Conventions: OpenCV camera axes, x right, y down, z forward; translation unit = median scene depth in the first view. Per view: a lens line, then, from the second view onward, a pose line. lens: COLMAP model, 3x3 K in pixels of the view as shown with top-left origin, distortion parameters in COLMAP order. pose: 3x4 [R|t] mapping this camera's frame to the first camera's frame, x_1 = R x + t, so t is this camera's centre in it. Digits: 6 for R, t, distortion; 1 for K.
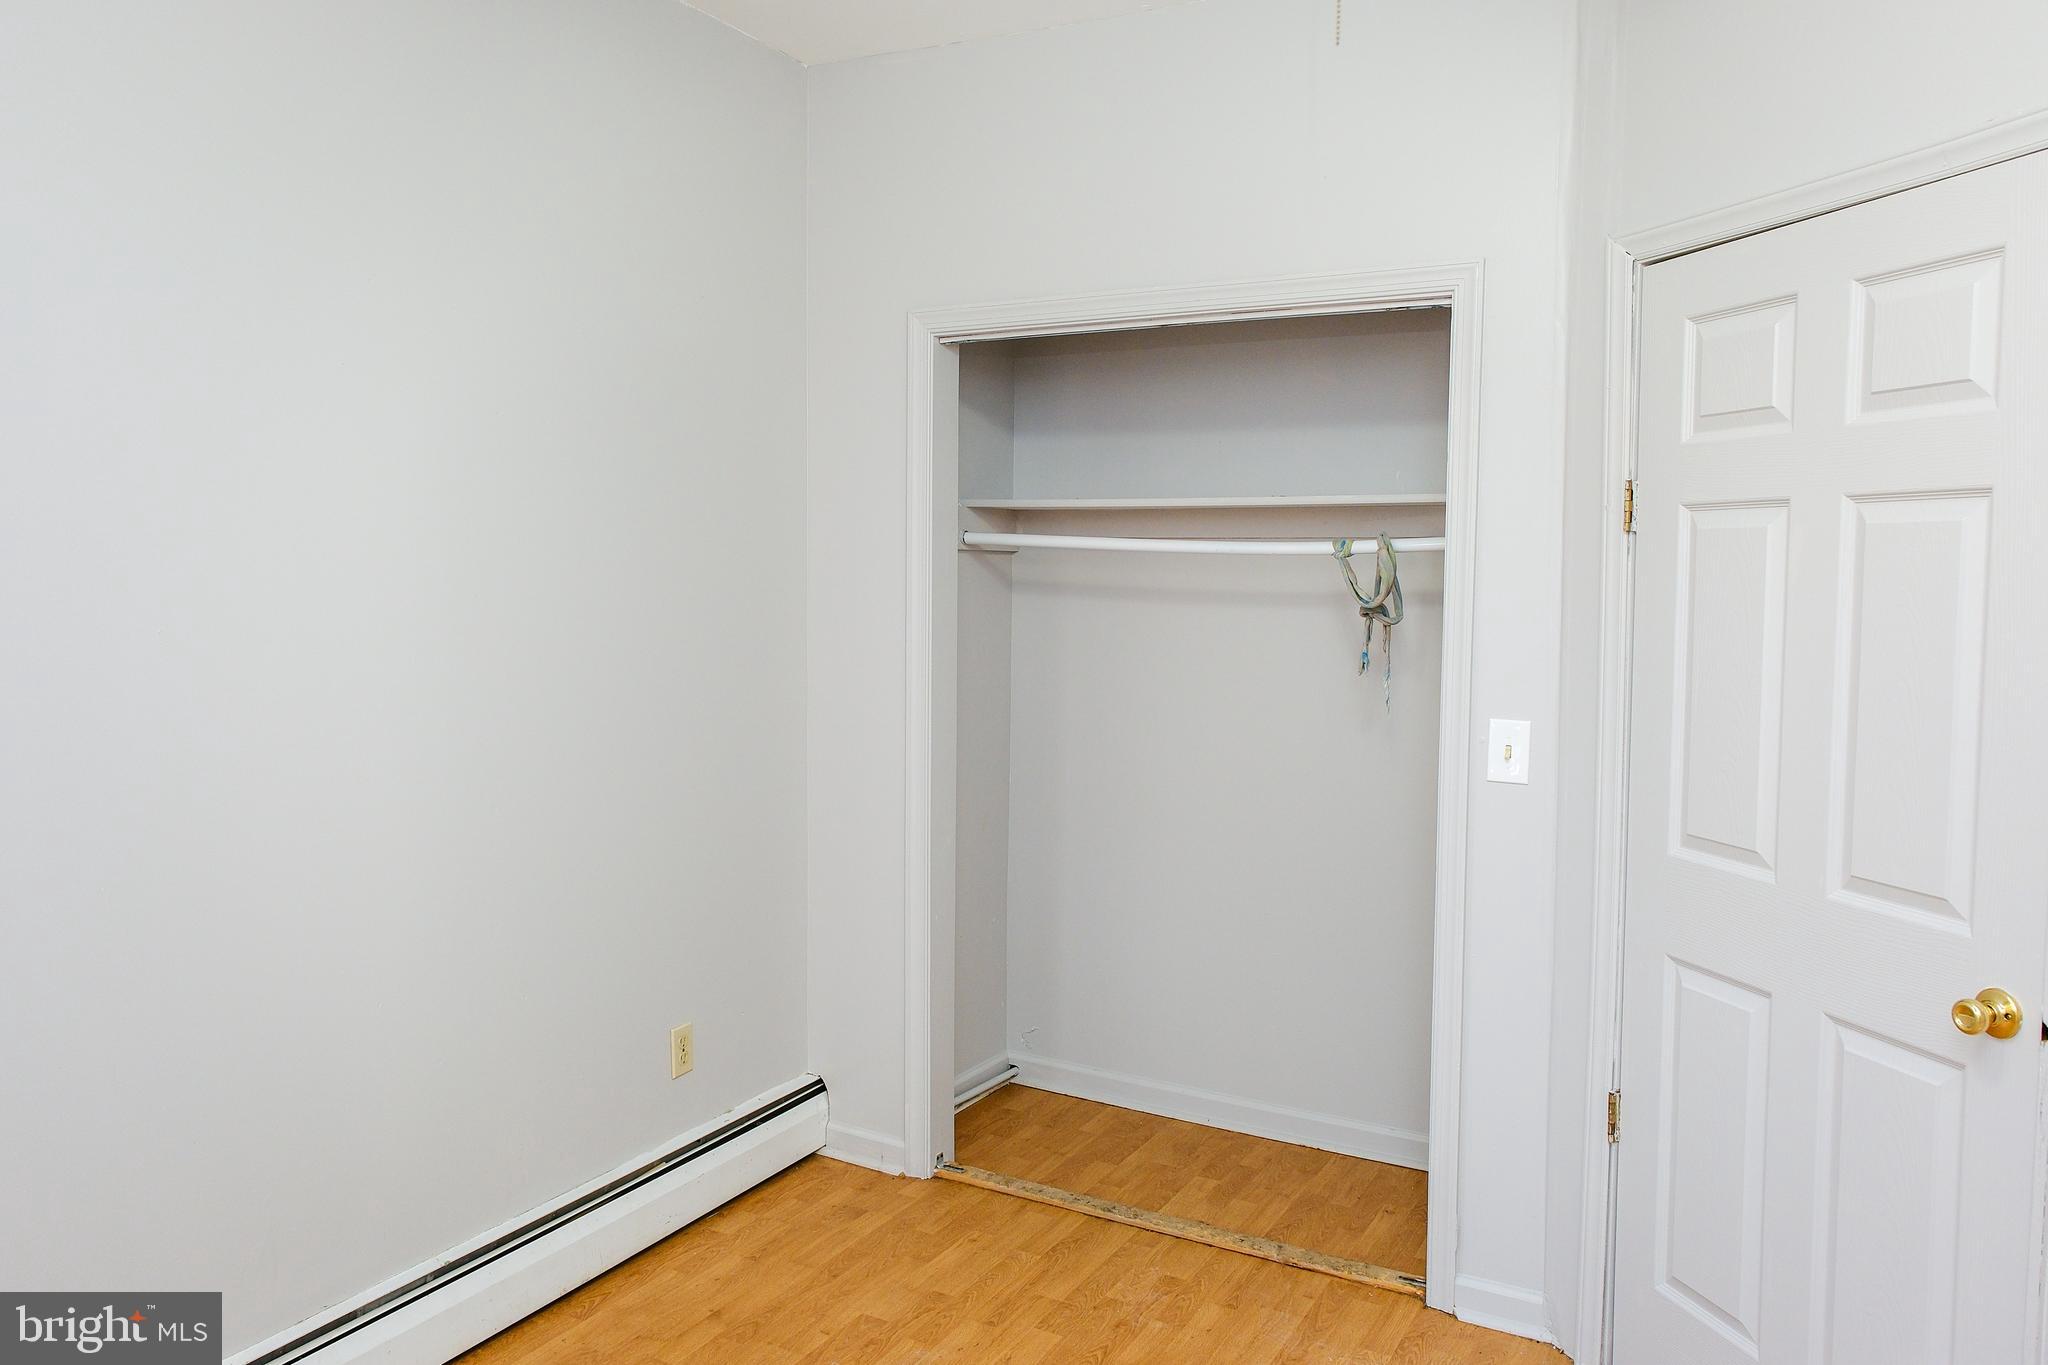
lens RADIAL K [[1465.6, 0, 1034.3], [0, 1465.6, 685.3], [0, 0, 1]] dist [-0.024293, 0.027529]
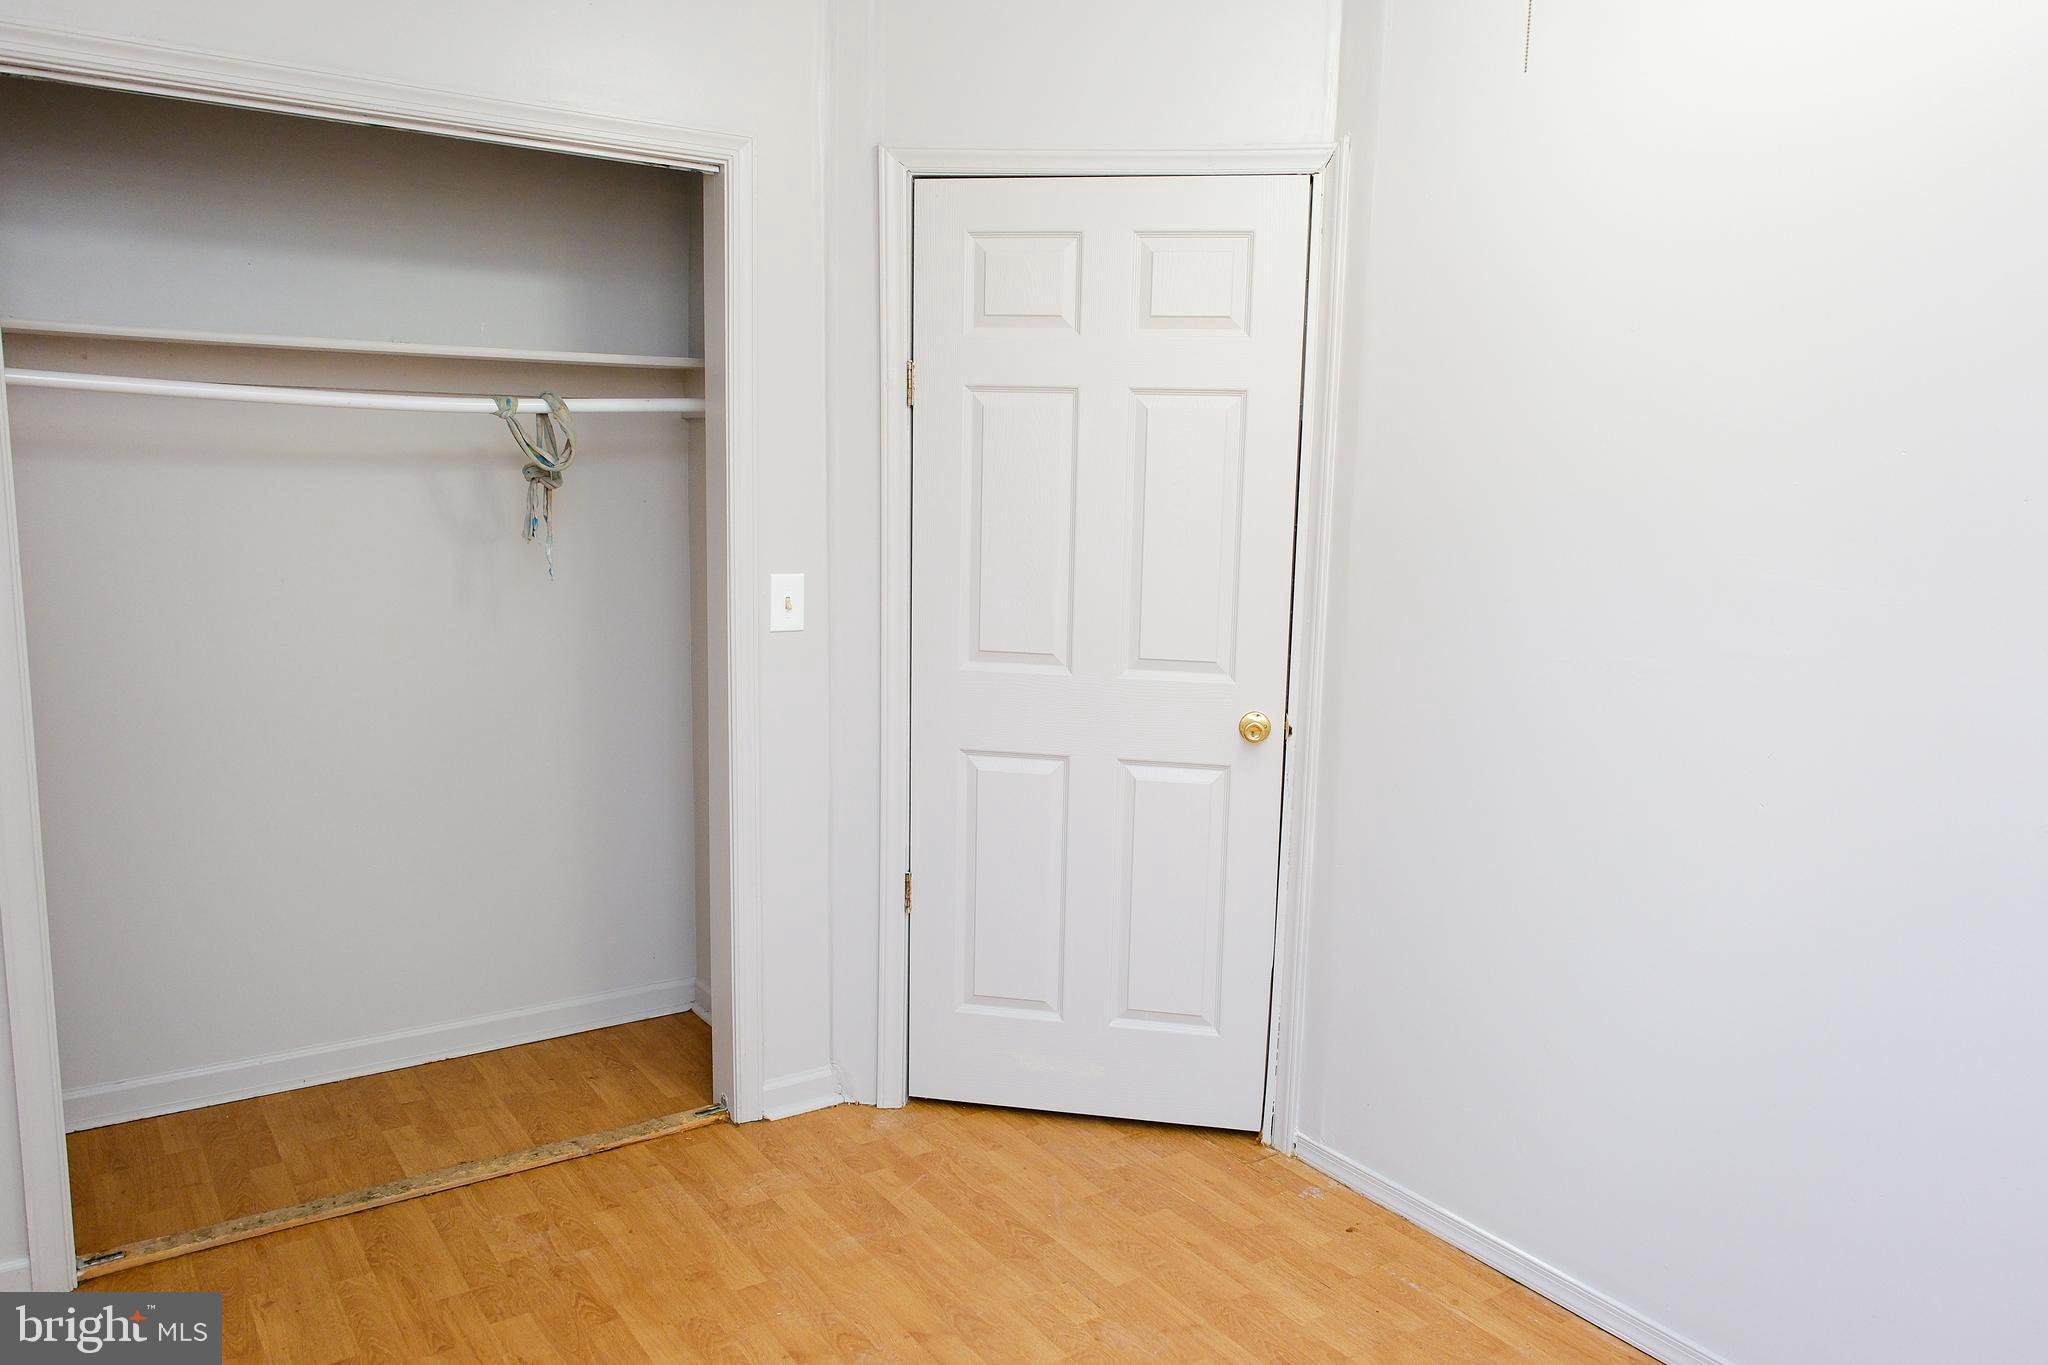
lens RADIAL K [[1465.6, 0, 1034.5], [0, 1465.6, 681.1], [0, 0, 1]] dist [-0.024293, 0.027529]
pose [[0.441347, -0.138435, 0.886594, -0.494681], [0.050306, 0.990291, 0.129584, -0.025215], [-0.895926, -0.012591, 0.444026, 0.296031]]
